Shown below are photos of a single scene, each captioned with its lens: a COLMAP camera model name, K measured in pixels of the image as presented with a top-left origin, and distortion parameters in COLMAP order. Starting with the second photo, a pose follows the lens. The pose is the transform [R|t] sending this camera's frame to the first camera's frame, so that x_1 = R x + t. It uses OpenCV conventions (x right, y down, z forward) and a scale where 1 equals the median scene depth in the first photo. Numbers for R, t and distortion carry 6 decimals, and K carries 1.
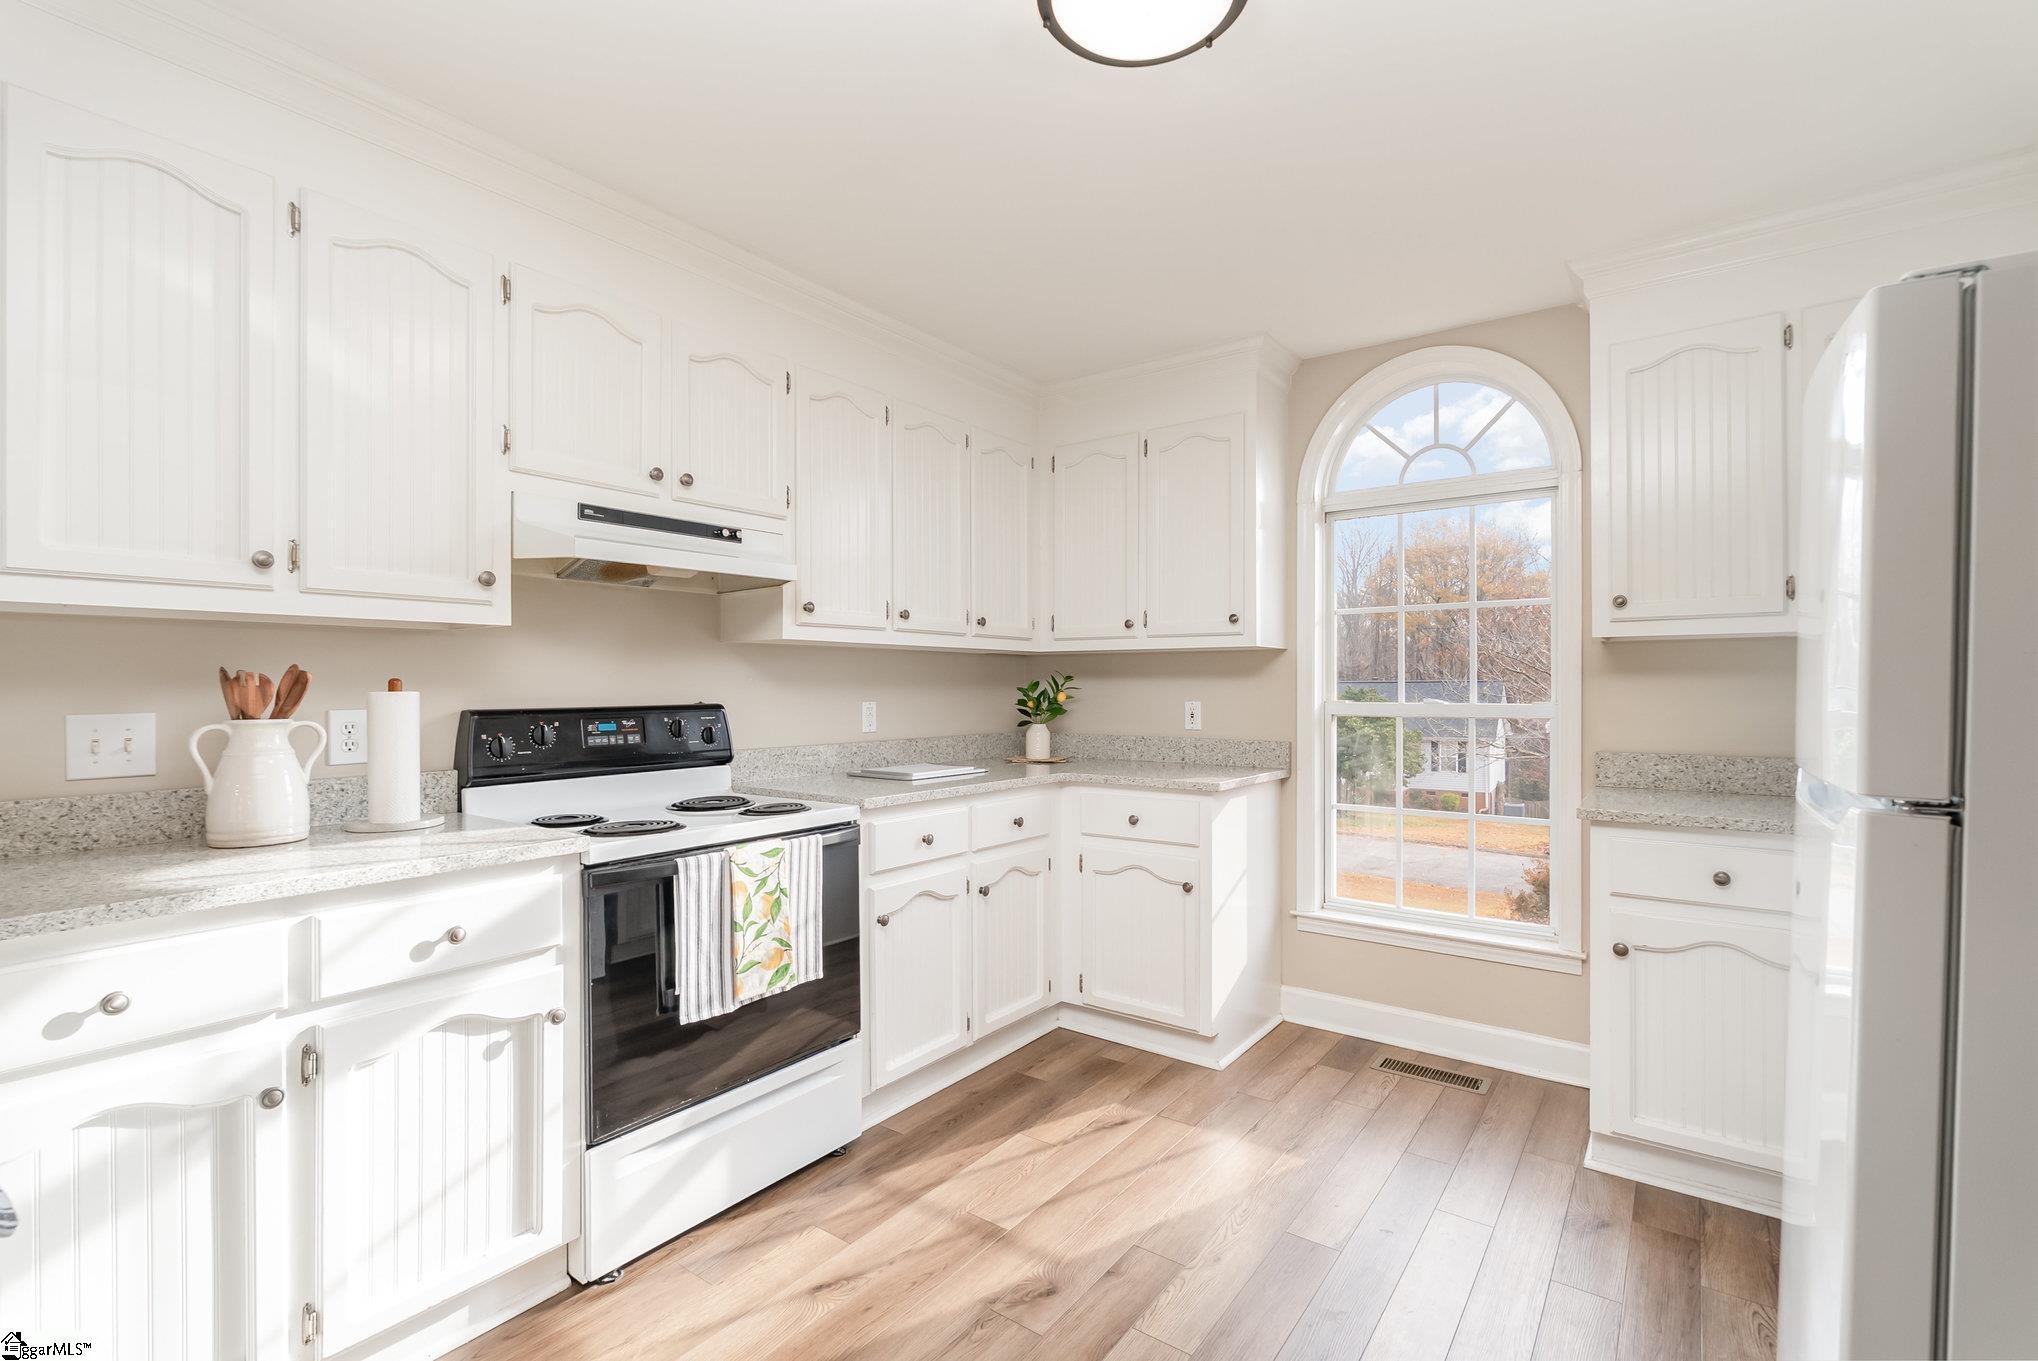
lens RADIAL K [[922.6, 0, 1012.8], [0, 922.6, 684.0], [0, 0, 1]] dist [-0.001292, -0.000138]
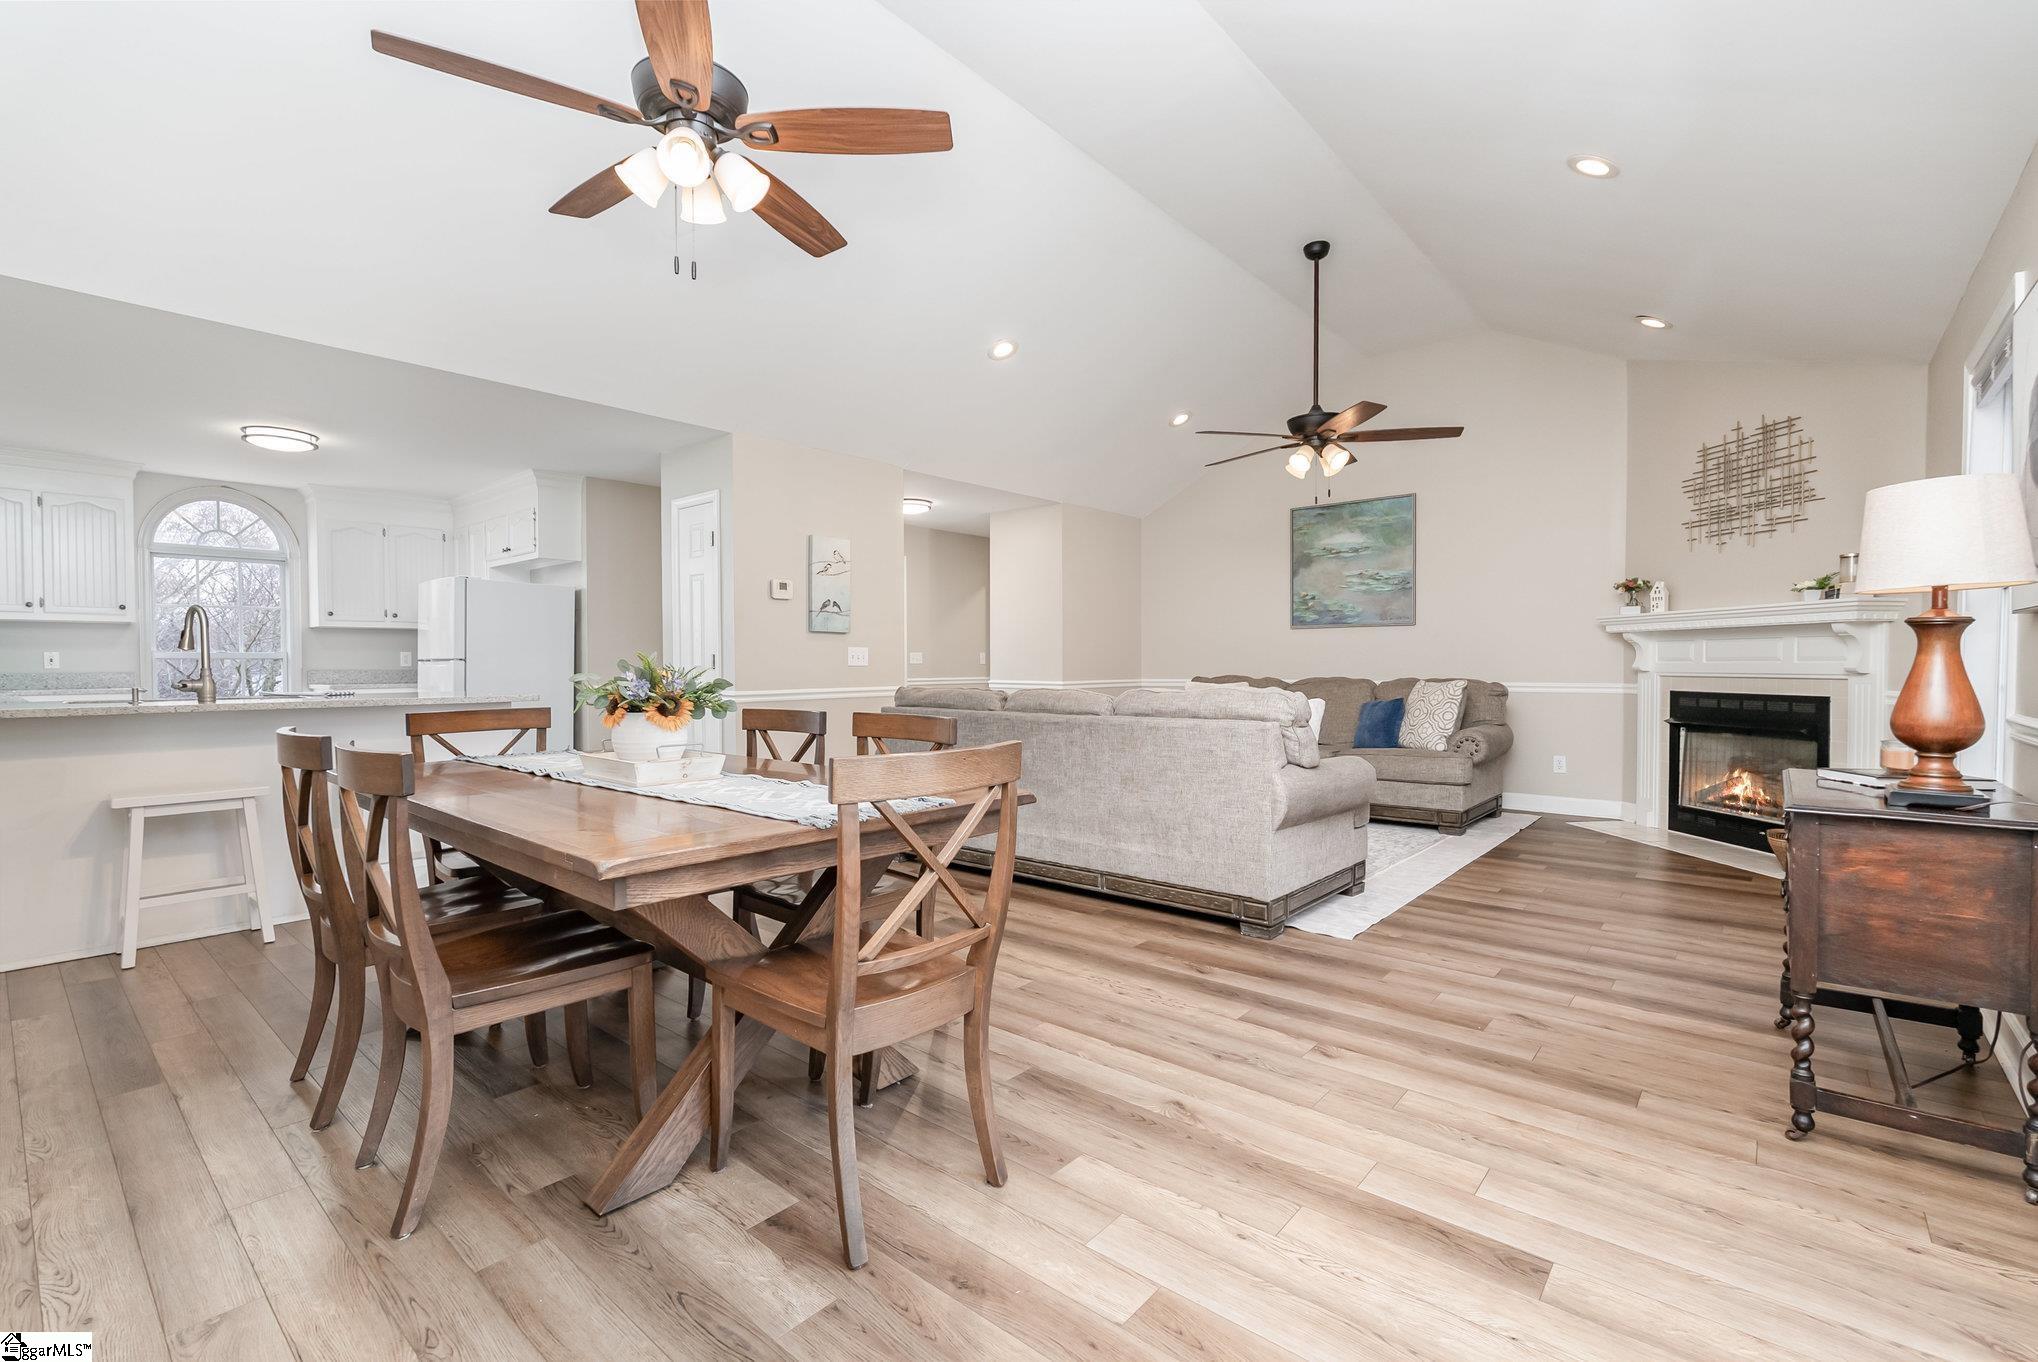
lens RADIAL K [[898.4, 0, 1023.5], [0, 898.4, 684.1], [0, 0, 1]] dist [-0.006935, -0.000414]
pose [[0.071127, -0.023726, 0.997185, -1.521072], [0.004634, 0.999714, 0.023456, 0.056199], [-0.997457, 0.002953, 0.071216, -1.025536]]
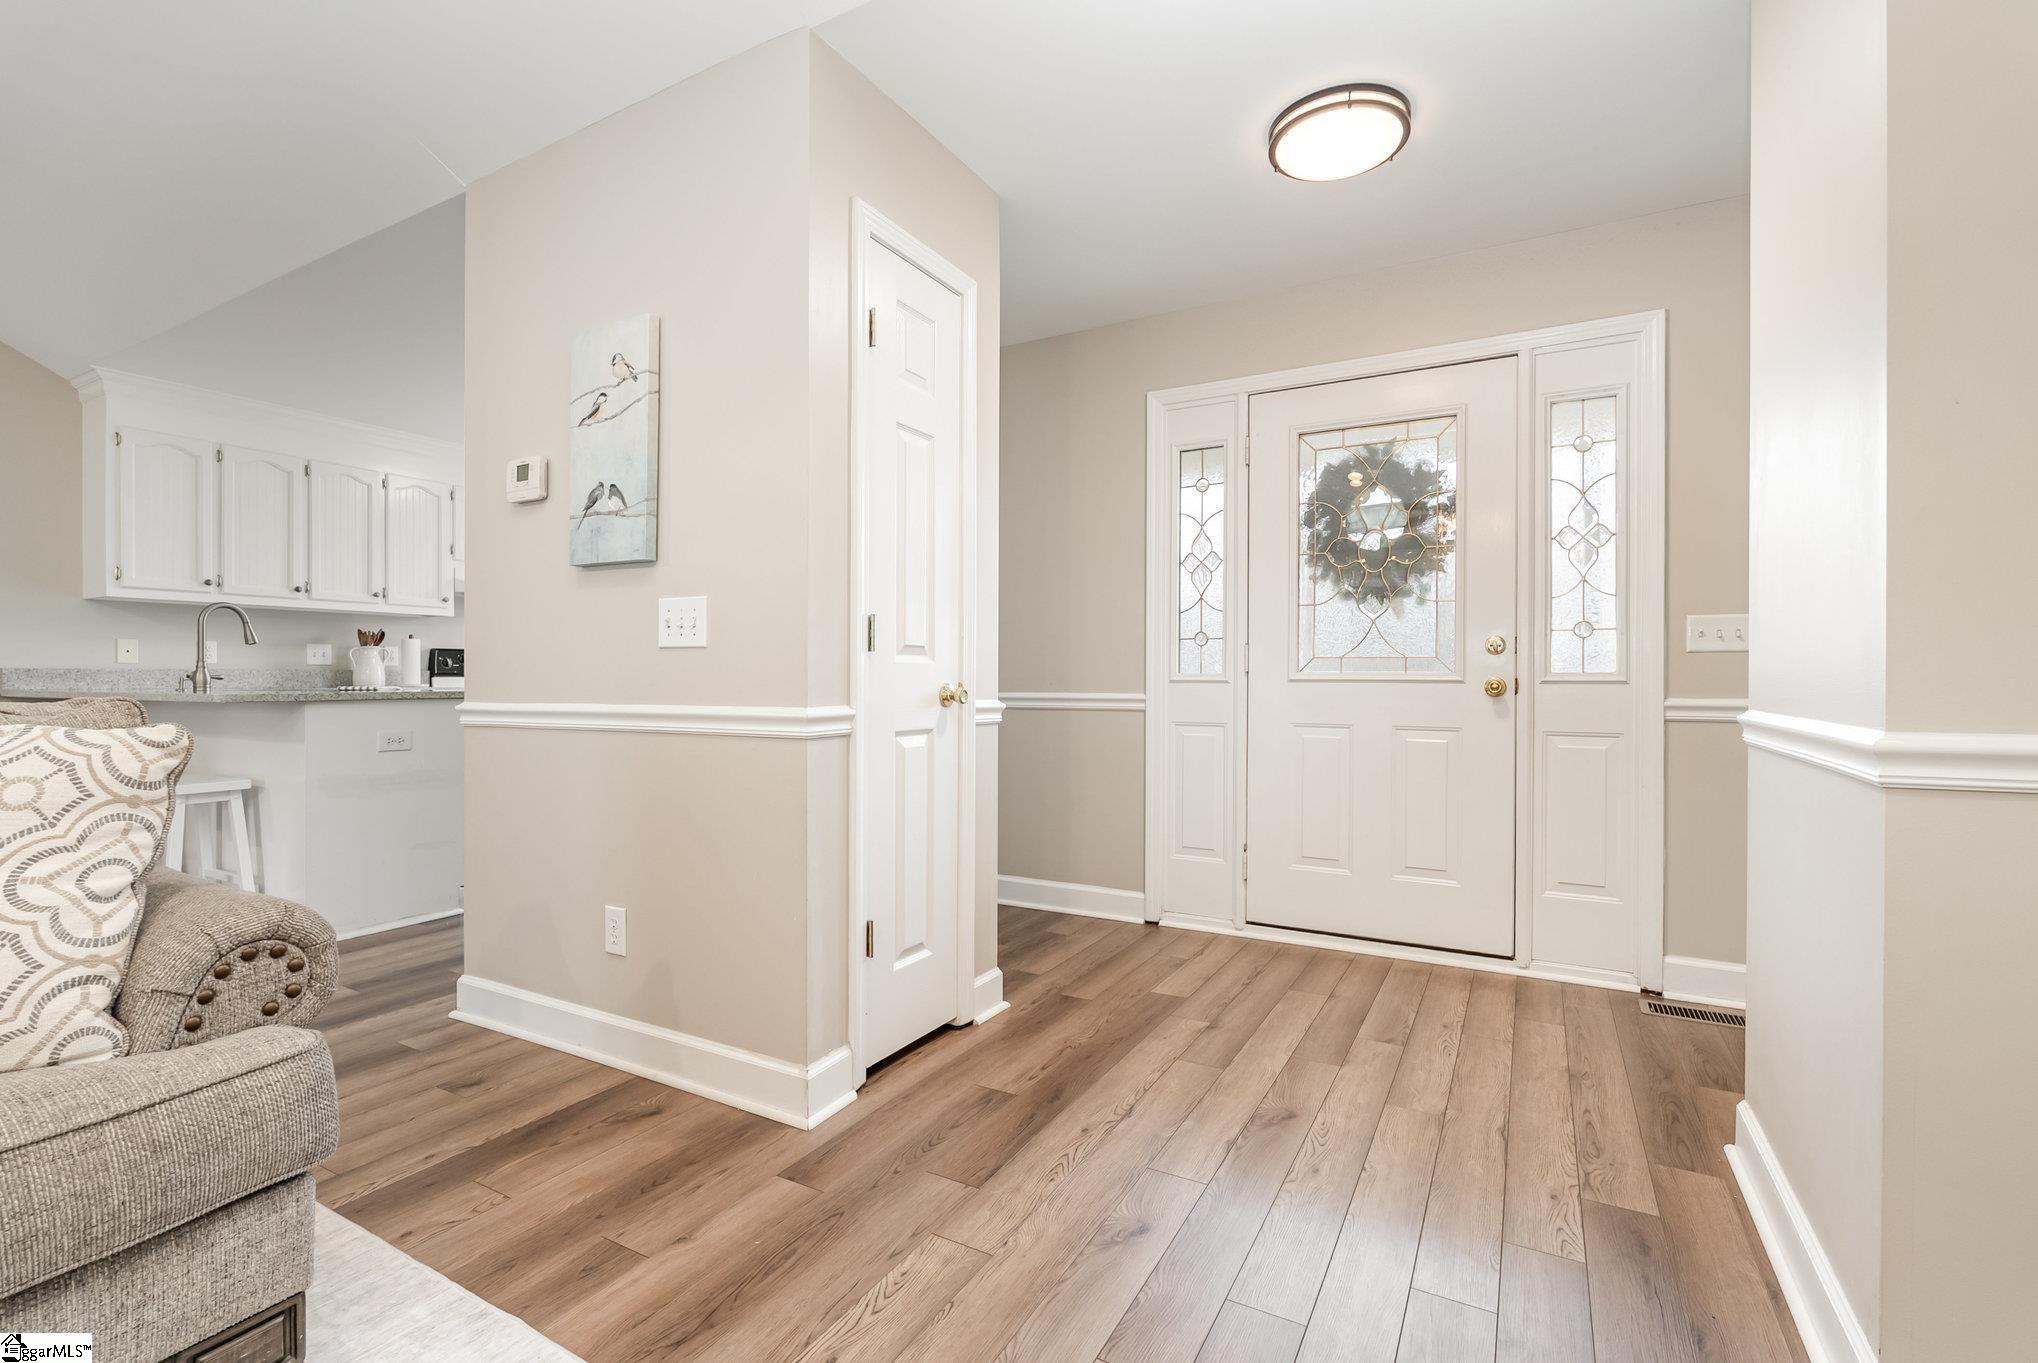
lens RADIAL K [[908.3, 0, 1019.0], [0, 908.3, 681.5], [0, 0, 1]] dist [-0.016756, -0.000127]
pose [[0.992893, -0.001529, 0.118997, 0.554675], [0.001275, 0.999997, 0.002213, 0.087184], [-0.119000, -0.002045, 0.992892, -1.278142]]
